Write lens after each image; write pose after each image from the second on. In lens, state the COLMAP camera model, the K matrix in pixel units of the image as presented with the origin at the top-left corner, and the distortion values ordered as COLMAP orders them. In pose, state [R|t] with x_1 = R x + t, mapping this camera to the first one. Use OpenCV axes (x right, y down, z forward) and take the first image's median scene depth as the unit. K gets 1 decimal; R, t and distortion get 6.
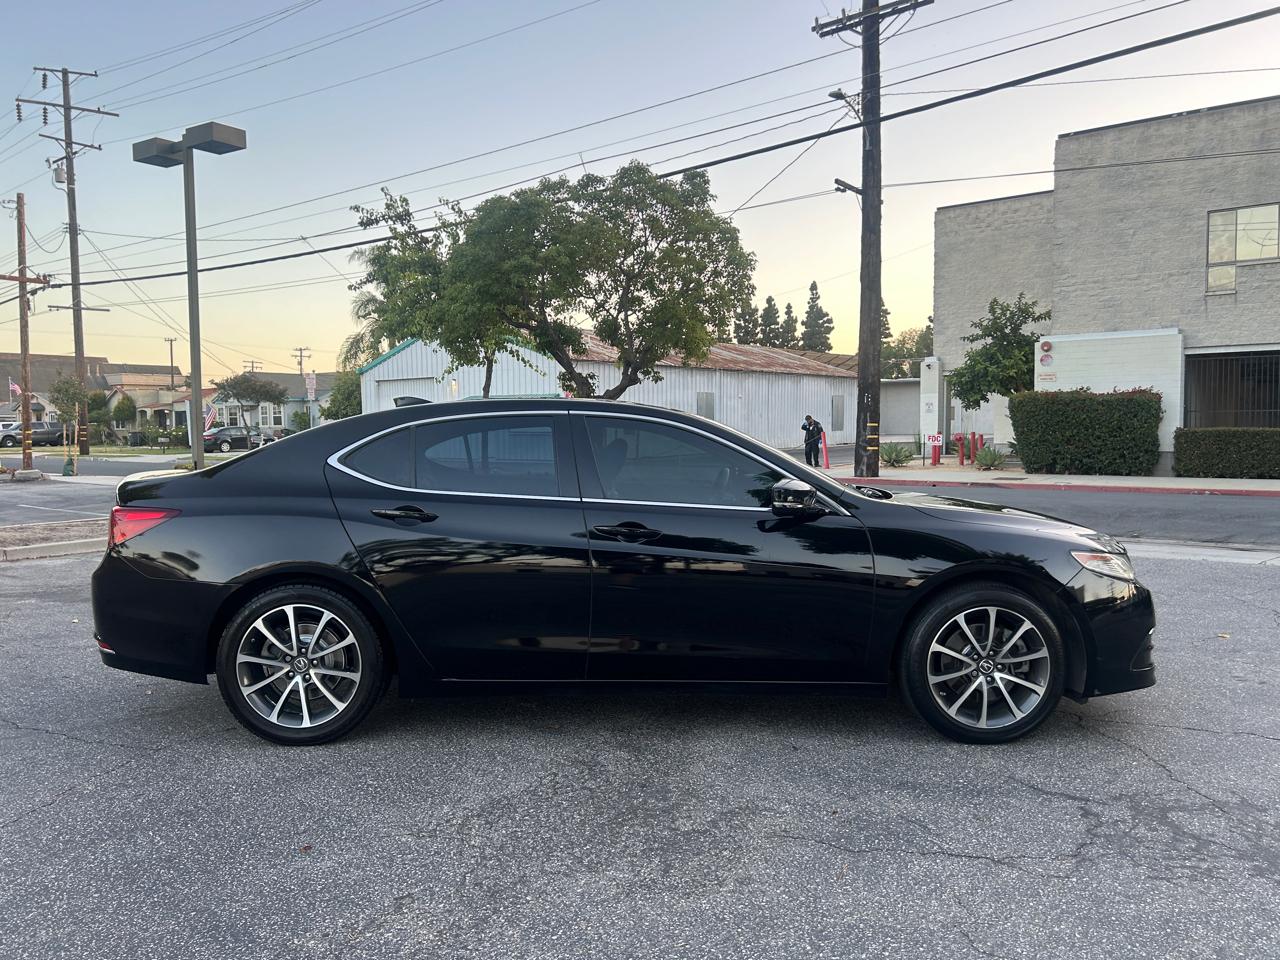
lens RADIAL K [[959.4, 0, 637.7], [0, 959.4, 478.9], [0, 0, 1]] dist [0.055255, -0.060333]
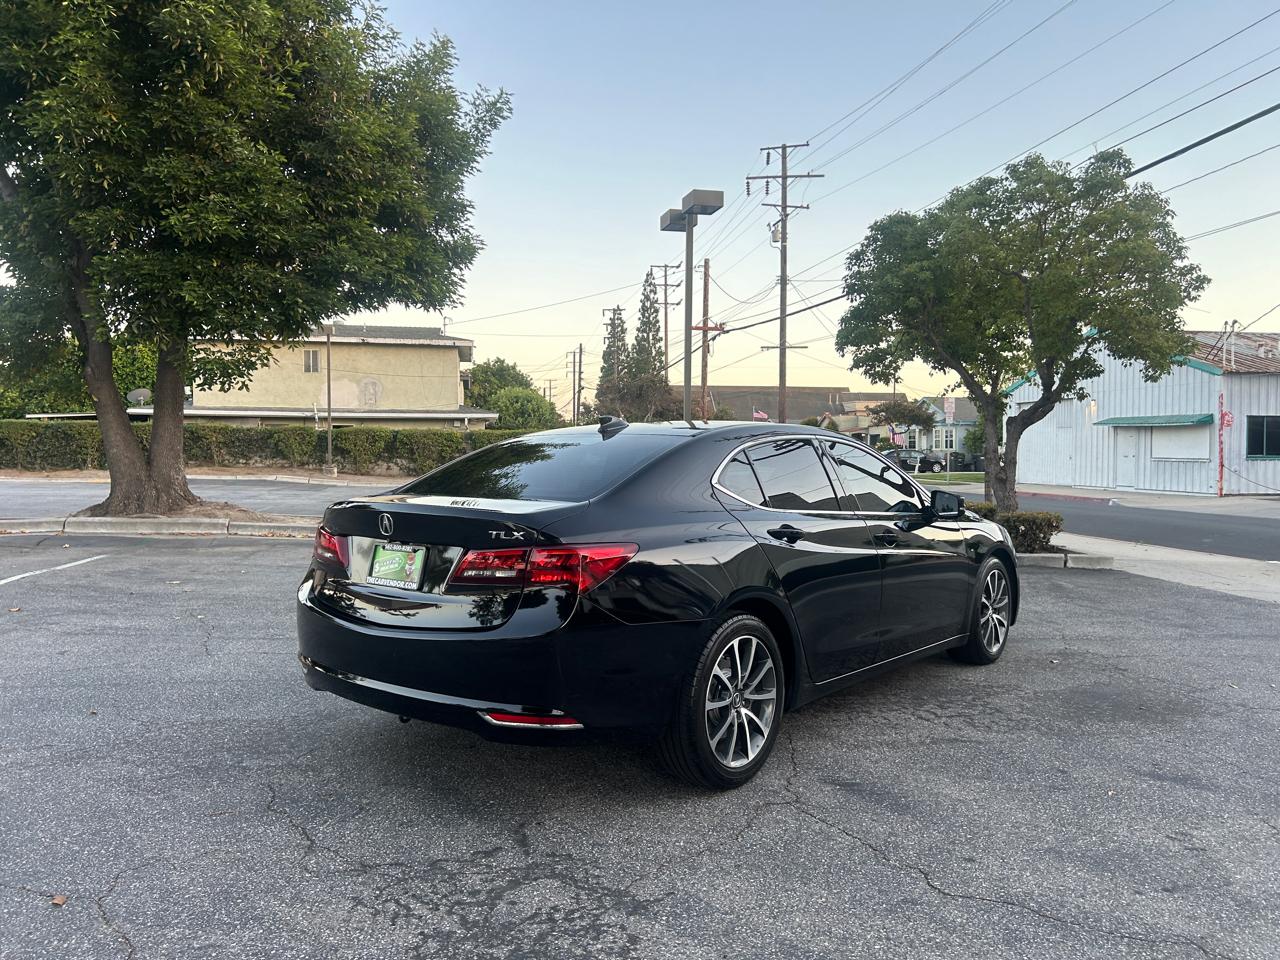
lens RADIAL K [[959.4, 0, 635.3], [0, 959.4, 475.1], [0, 0, 1]] dist [0.055255, -0.060333]
pose [[0.741545, 0.032710, -0.670106, 0.177236], [-0.051606, 0.998633, -0.008361, -0.003979], [0.668916, 0.040782, 0.742219, 0.055121]]
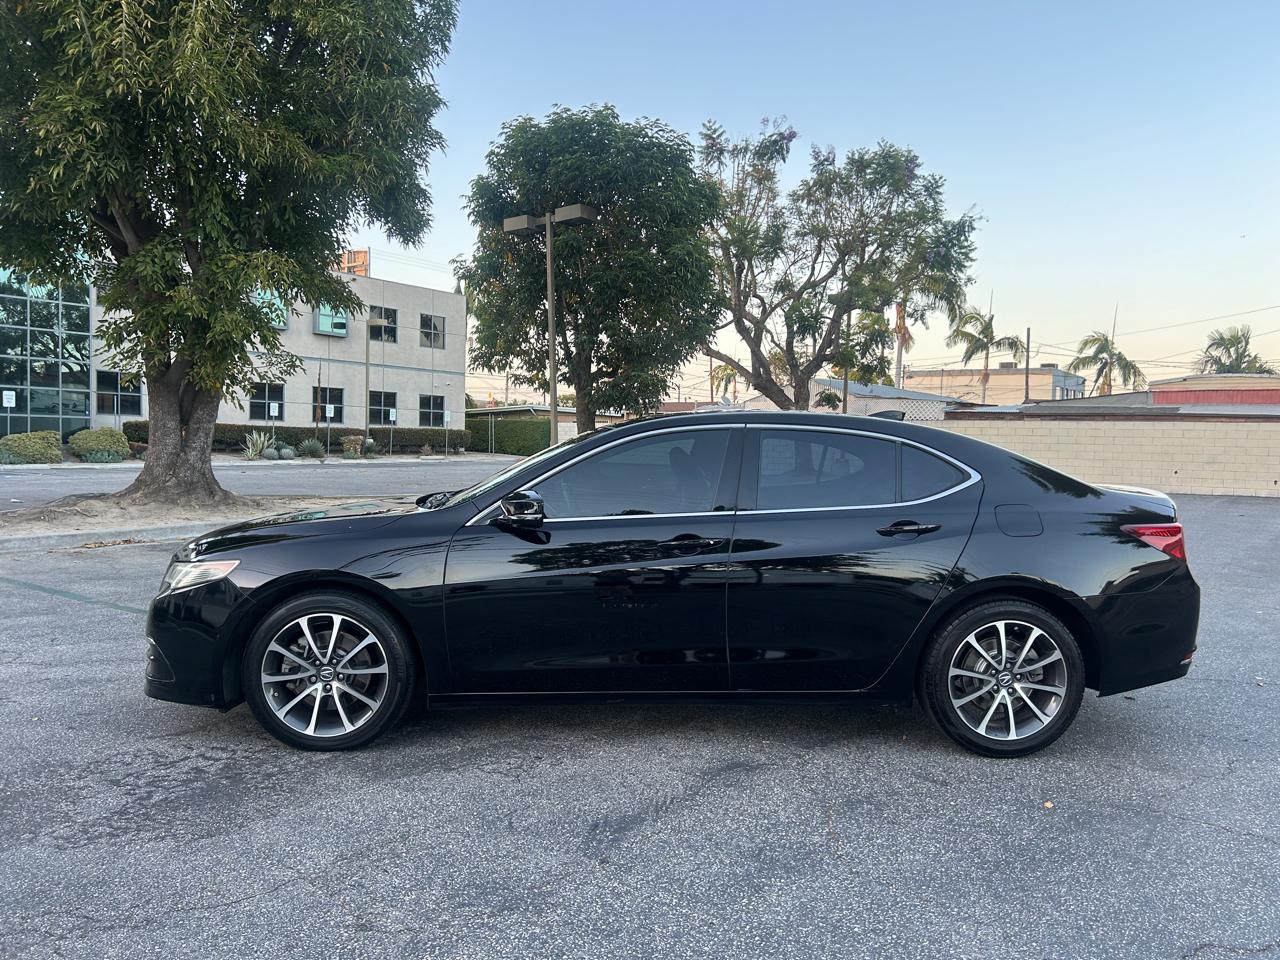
lens RADIAL K [[960.4, 0, 647.6], [0, 960.4, 486.4], [0, 0, 1]] dist [0.050974, -0.053426]
pose [[-0.999250, -0.012000, -0.036818, 0.011890], [-0.015768, 0.994469, 0.103838, -0.023046], [0.035369, 0.104341, -0.993912, 0.432639]]
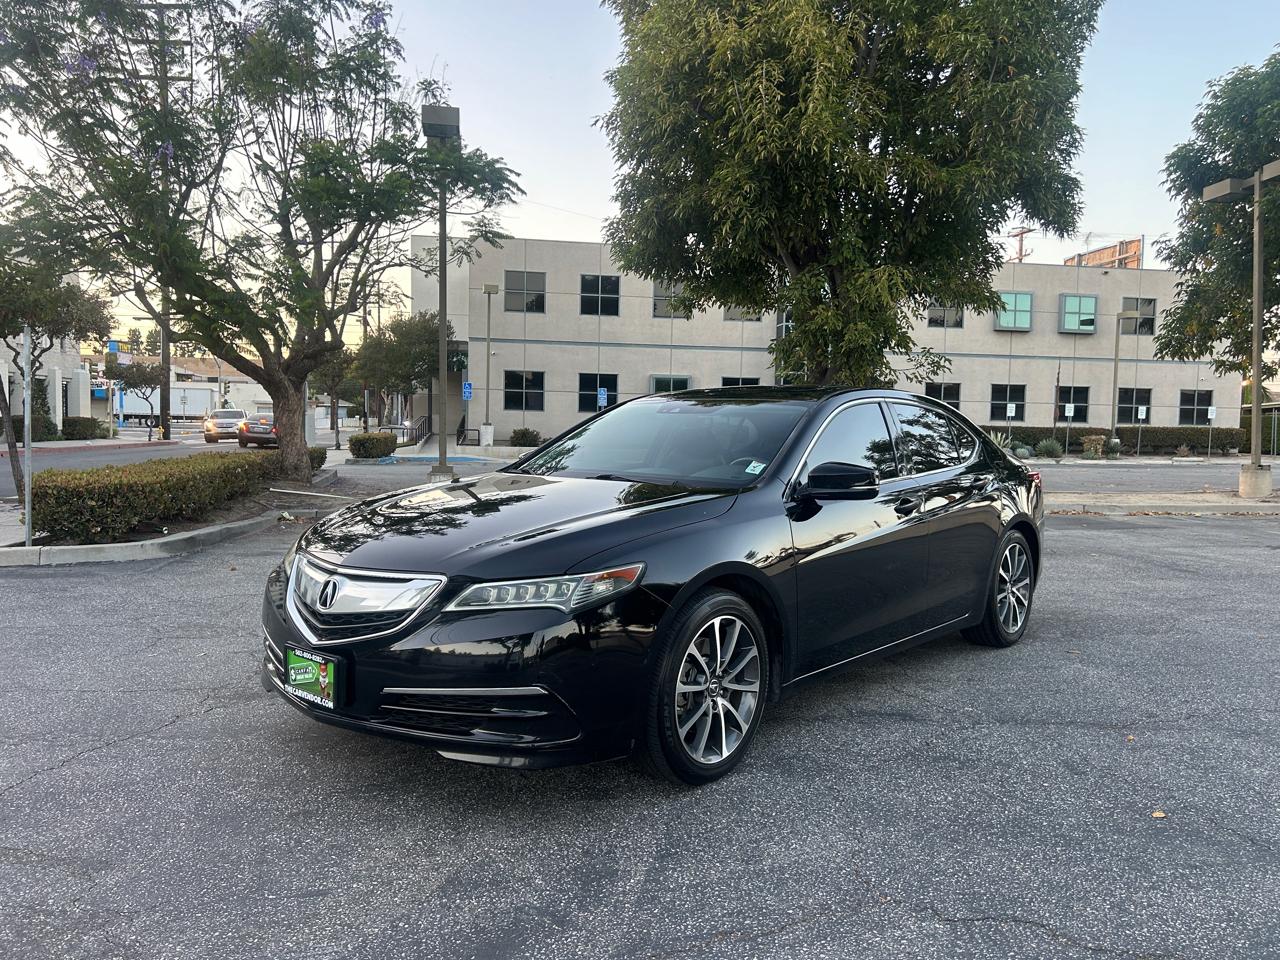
lens RADIAL K [[959.4, 0, 647.3], [0, 959.4, 480.0], [0, 0, 1]] dist [0.055255, -0.060333]
pose [[-0.730866, -0.041355, 0.681267, -0.100951], [0.026698, 0.995666, 0.089082, -0.018170], [-0.681999, 0.083296, -0.726595, 0.430537]]
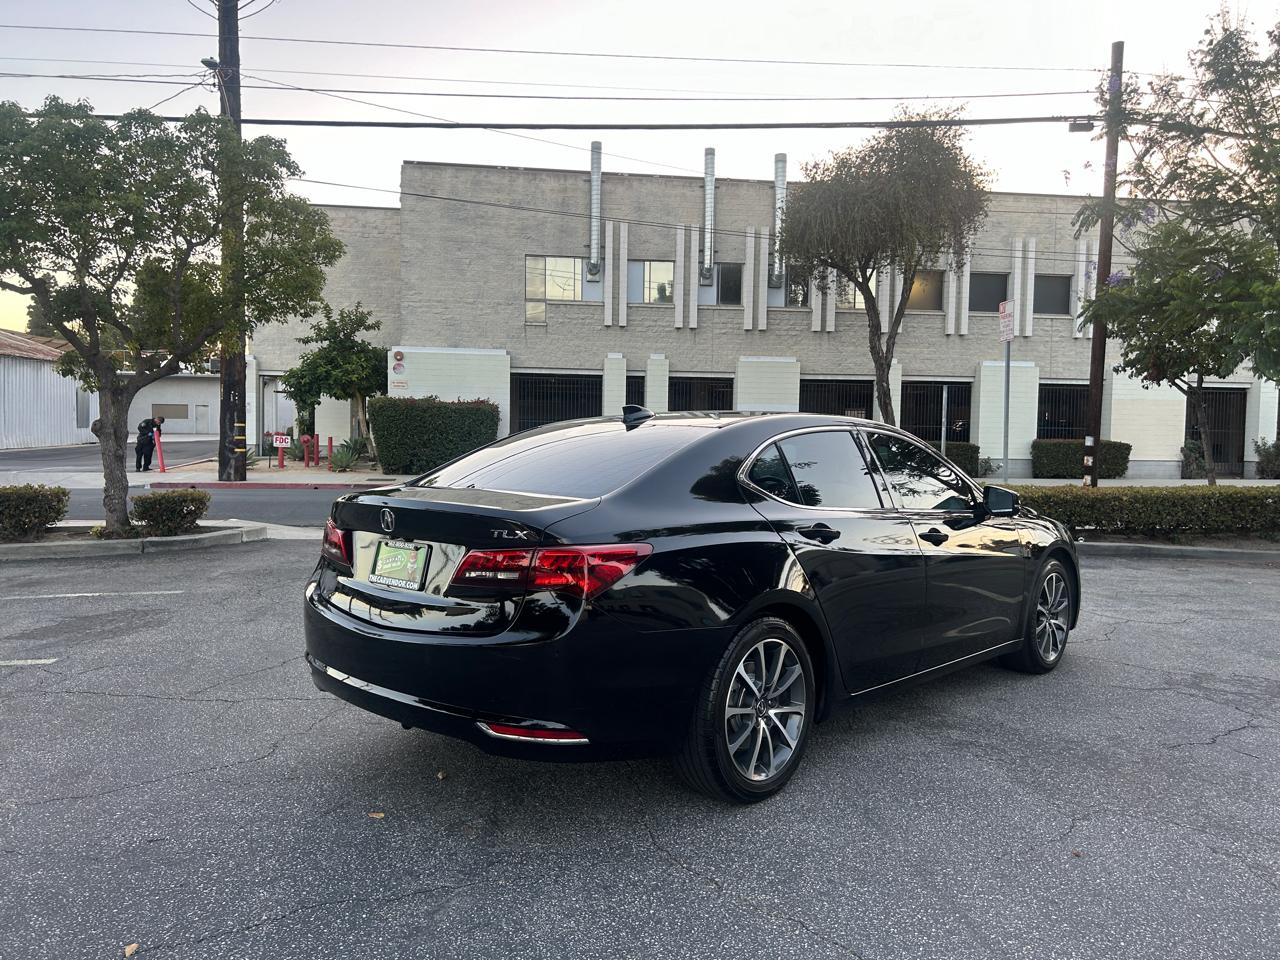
lens RADIAL K [[959.4, 0, 634.3], [0, 959.4, 476.8], [0, 0, 1]] dist [0.055255, -0.060333]
pose [[0.690519, -0.017940, 0.723092, -0.189736], [0.019163, 0.999795, 0.006504, -0.005233], [-0.723061, 0.009365, 0.690721, 0.082569]]
